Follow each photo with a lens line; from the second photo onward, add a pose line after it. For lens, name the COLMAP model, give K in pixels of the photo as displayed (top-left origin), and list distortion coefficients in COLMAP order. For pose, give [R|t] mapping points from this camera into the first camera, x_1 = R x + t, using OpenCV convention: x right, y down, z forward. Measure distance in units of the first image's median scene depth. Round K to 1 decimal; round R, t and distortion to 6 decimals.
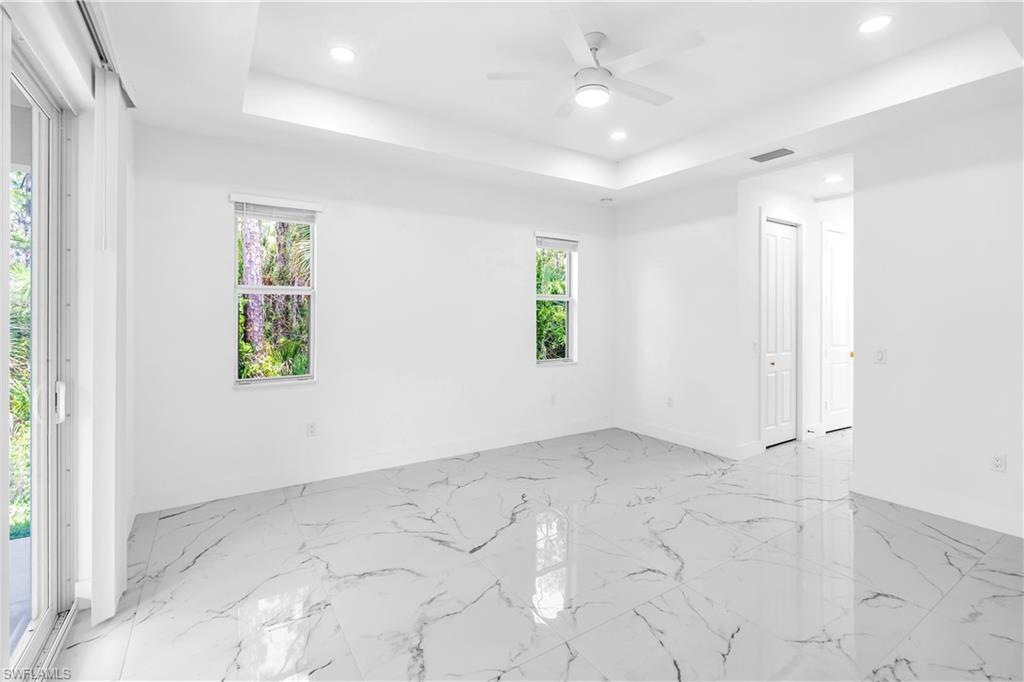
lens RADIAL K [[455.9, 0, 507.5], [0, 455.9, 317.6], [0, 0, 1]] dist [-0.002643, 0.000160]
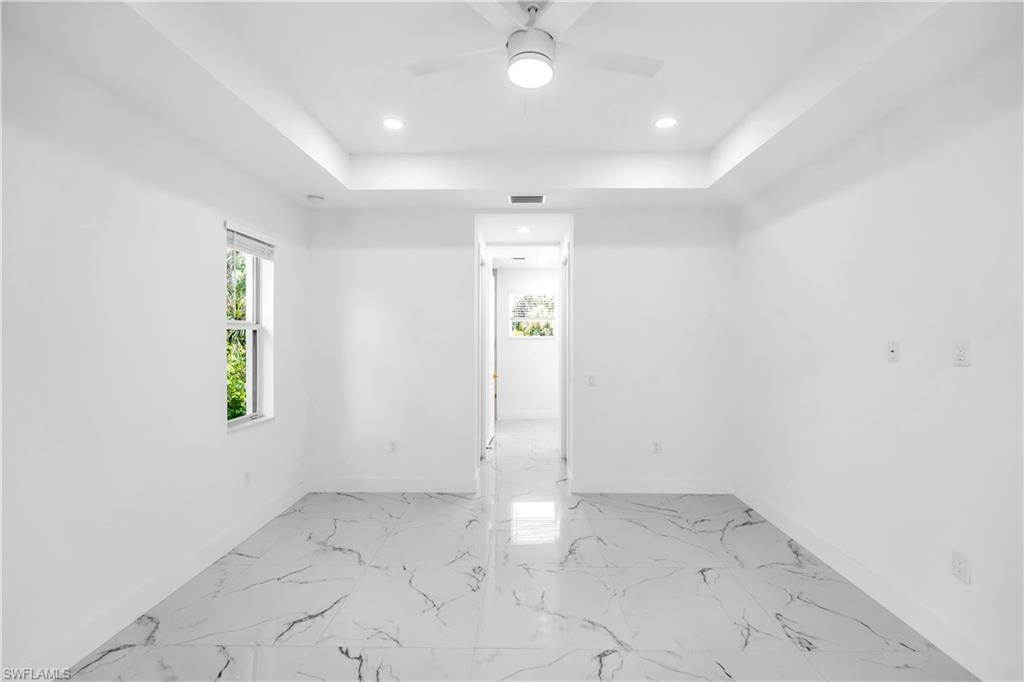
lens RADIAL K [[455.9, 0, 511.5], [0, 455.9, 339.7], [0, 0, 1]] dist [-0.002643, 0.000160]
pose [[0.564638, -0.008989, 0.825289, -0.261561], [0.007799, 0.999954, 0.005556, -0.027289], [-0.825302, 0.003299, 0.564683, 0.347977]]
